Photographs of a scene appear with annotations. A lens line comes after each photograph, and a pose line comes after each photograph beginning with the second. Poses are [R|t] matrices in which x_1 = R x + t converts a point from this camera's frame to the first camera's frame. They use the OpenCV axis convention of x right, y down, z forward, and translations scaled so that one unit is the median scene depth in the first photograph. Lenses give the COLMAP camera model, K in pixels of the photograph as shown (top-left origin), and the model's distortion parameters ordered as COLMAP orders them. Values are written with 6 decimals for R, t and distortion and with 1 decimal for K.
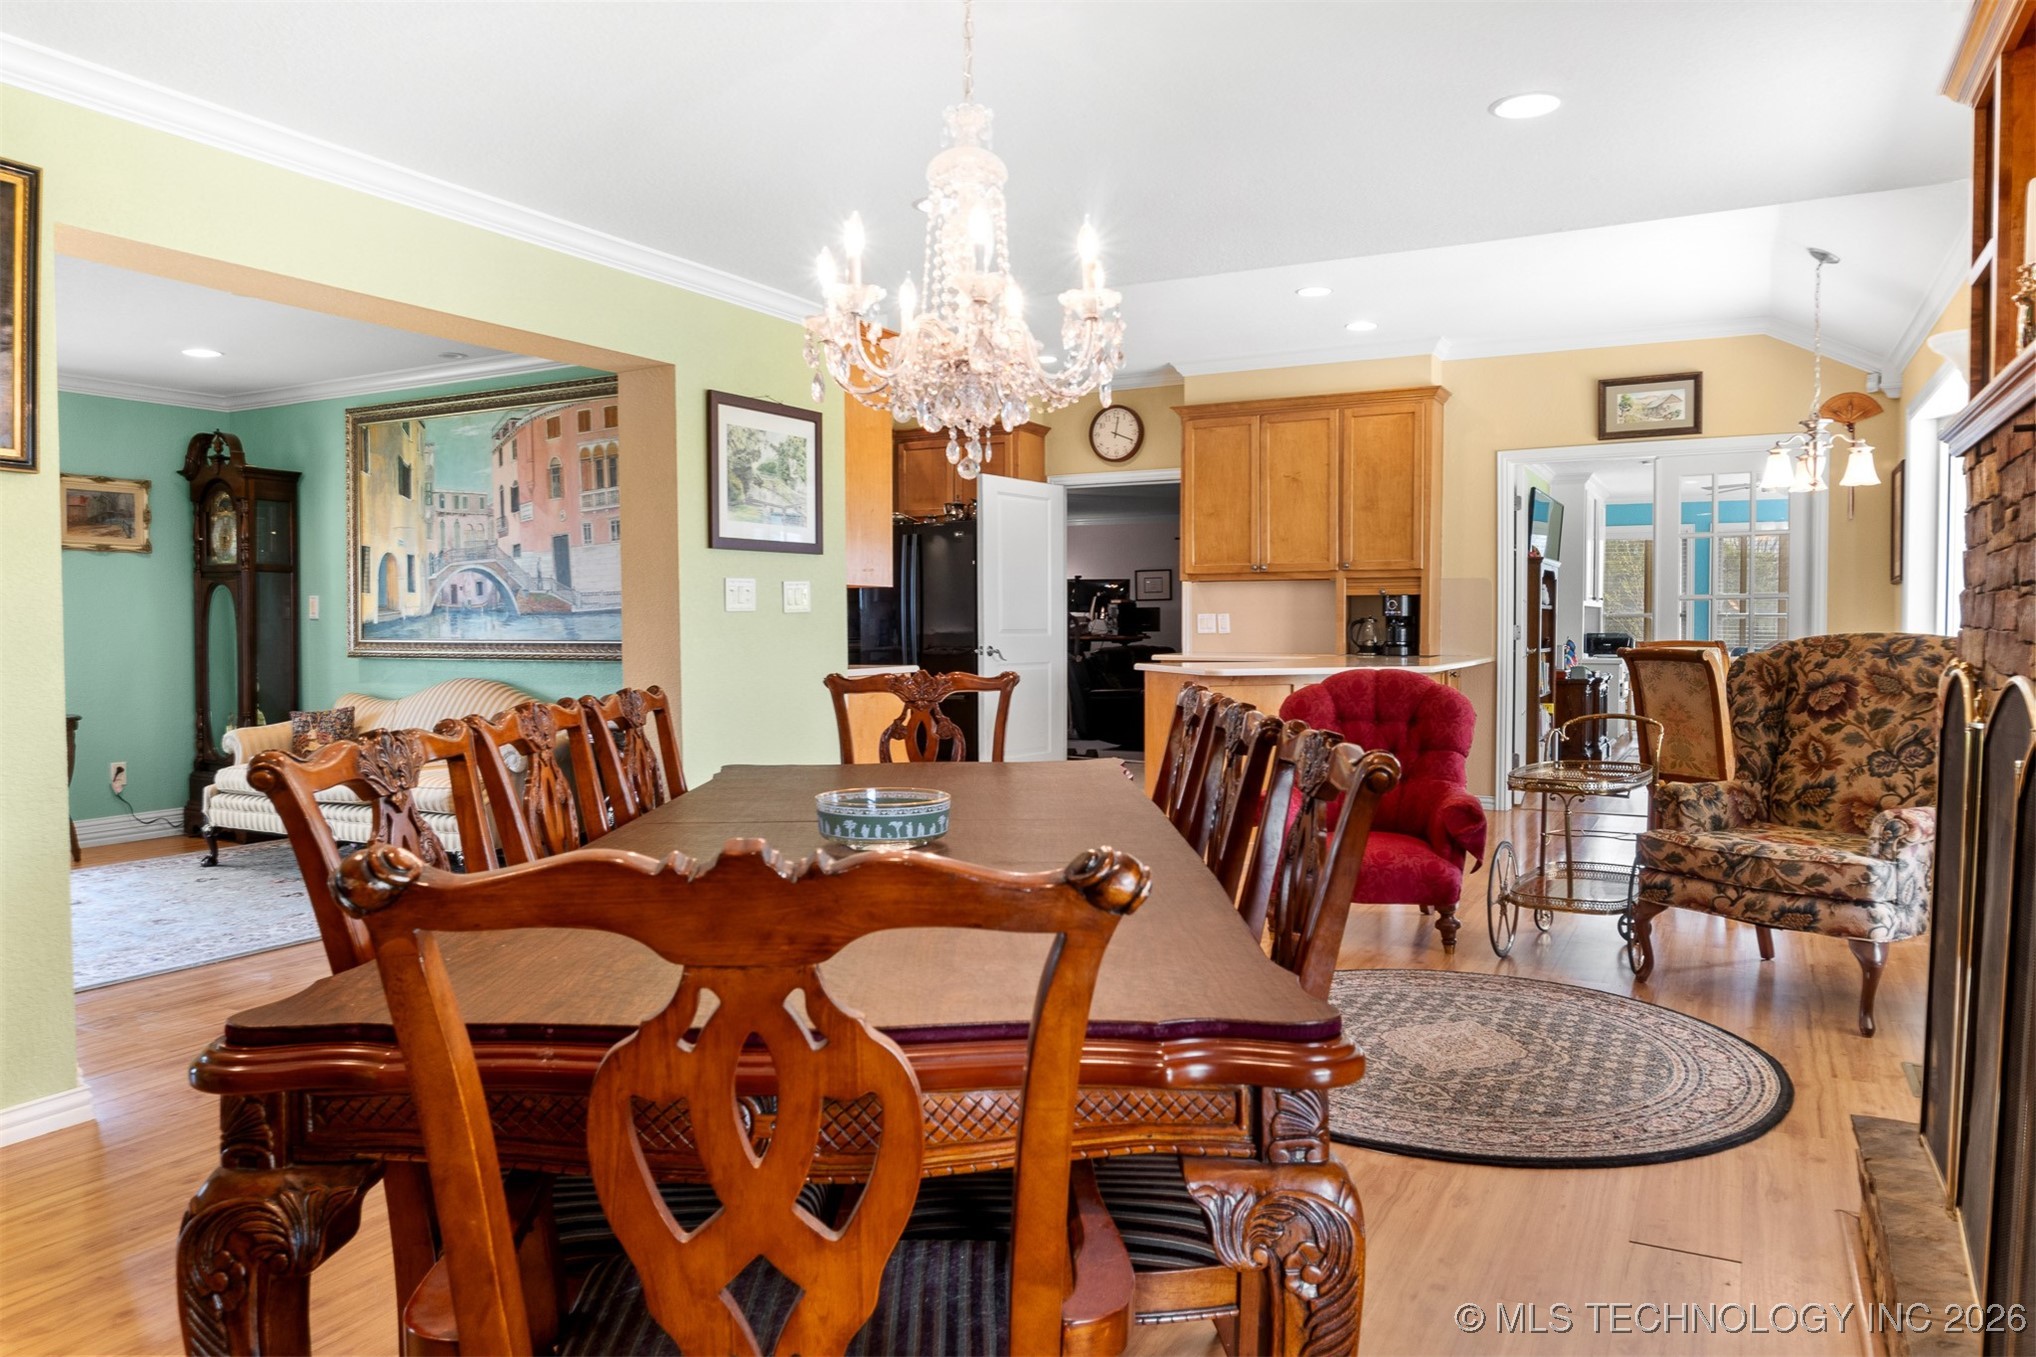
lens RADIAL K [[1351.3, 0, 1021.7], [0, 1351.3, 647.3], [0, 0, 1]] dist [-0.021164, -0.004527]
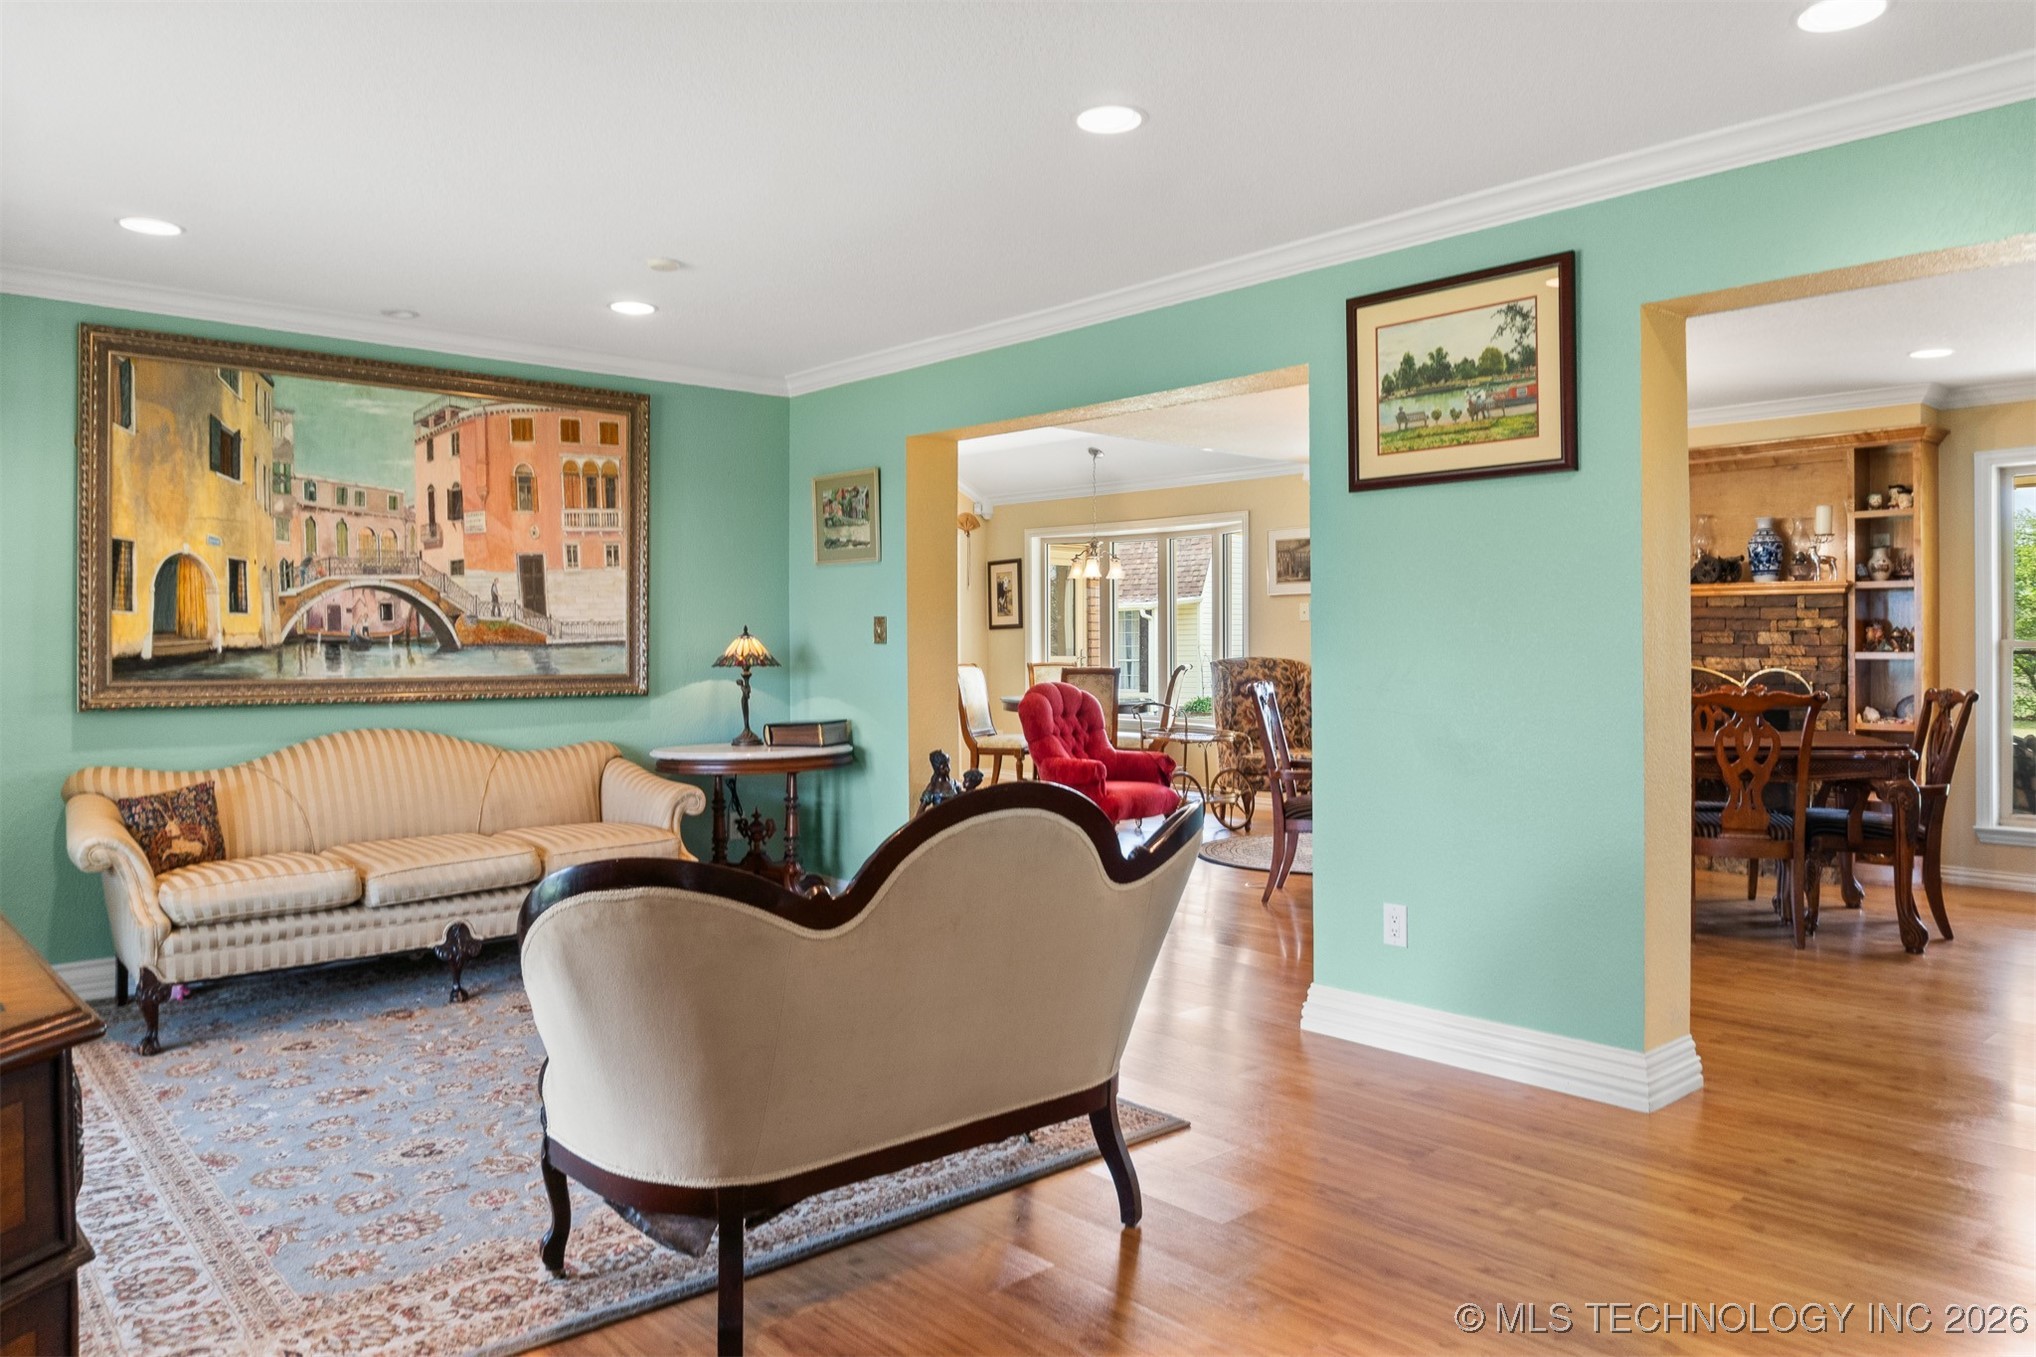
lens RADIAL K [[1351.3, 0, 1054.8], [0, 1351.3, 637.2], [0, 0, 1]] dist [-0.021164, -0.004527]
pose [[0.326706, 0.008349, 0.945089, -1.008643], [0.018577, 0.999711, -0.015254, -0.010129], [-0.944943, 0.022540, 0.326457, 0.383142]]
